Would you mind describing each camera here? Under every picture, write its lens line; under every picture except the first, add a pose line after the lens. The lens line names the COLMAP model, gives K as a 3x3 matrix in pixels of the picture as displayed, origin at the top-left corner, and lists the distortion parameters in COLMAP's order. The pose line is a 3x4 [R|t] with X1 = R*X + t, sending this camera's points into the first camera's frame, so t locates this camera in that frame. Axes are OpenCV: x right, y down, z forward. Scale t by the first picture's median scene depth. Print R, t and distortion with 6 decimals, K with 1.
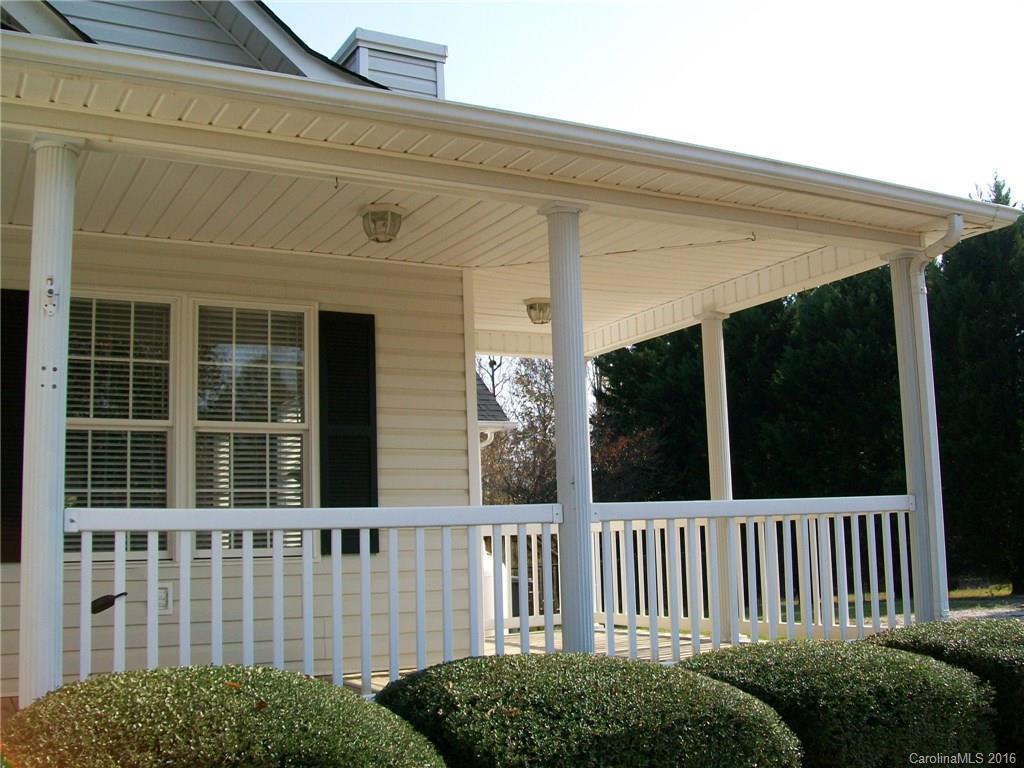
lens RADIAL K [[1101.6, 0, 512.0], [0, 1101.6, 384.0], [0, 0, 1]] dist [-0.142387, 0.040223]
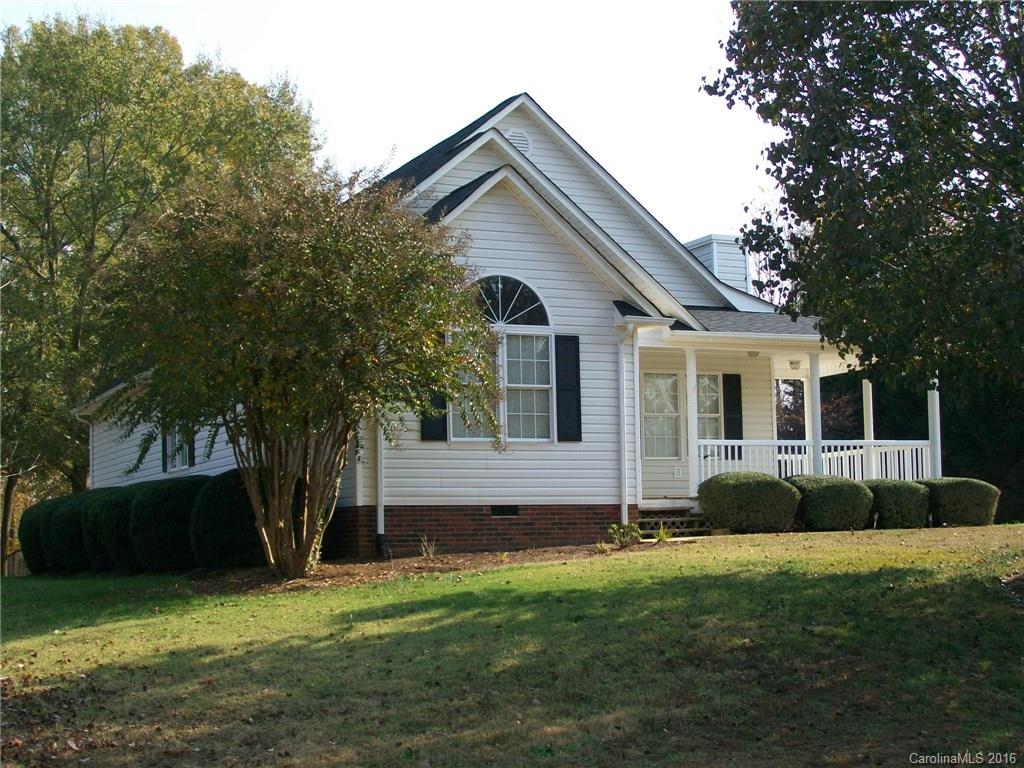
lens RADIAL K [[1621.9, 0, 512.0], [0, 1621.9, 384.0], [0, 0, 1]] dist [-0.028273, -0.035770]
pose [[0.996575, 0.007584, -0.082348, -0.397132], [-0.003468, 0.998743, 0.050006, -0.263658], [0.082624, -0.049549, 0.995348, -3.426623]]
